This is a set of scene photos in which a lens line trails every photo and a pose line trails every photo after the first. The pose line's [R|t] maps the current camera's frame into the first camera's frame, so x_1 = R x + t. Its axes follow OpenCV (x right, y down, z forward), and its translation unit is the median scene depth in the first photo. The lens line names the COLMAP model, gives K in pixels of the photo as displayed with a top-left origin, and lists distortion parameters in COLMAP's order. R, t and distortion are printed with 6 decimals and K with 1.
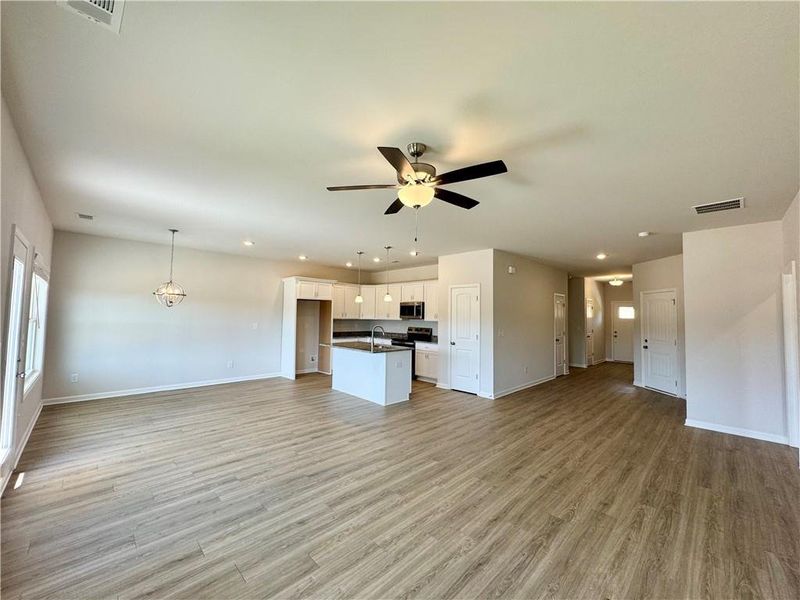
lens RADIAL K [[320.1, 0, 400.0], [0, 320.1, 300.0], [0, 0, 1]] dist [-0.001272, -0.000160]
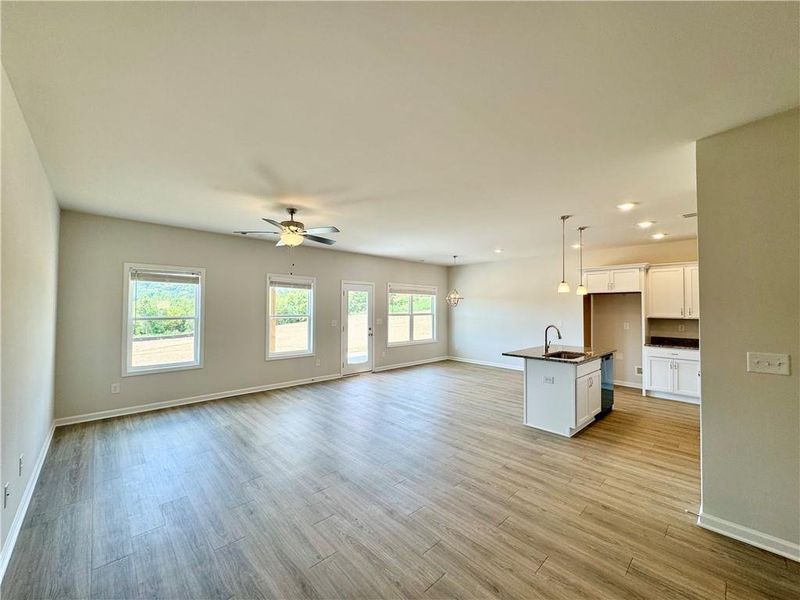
lens RADIAL K [[320.1, 0, 400.0], [0, 320.1, 300.0], [0, 0, 1]] dist [-0.001272, -0.000160]
pose [[-0.027129, -0.040199, -0.998823, 0.776829], [0.043944, 0.998177, -0.041366, 0.039681], [0.998666, -0.045014, -0.025313, 0.727527]]
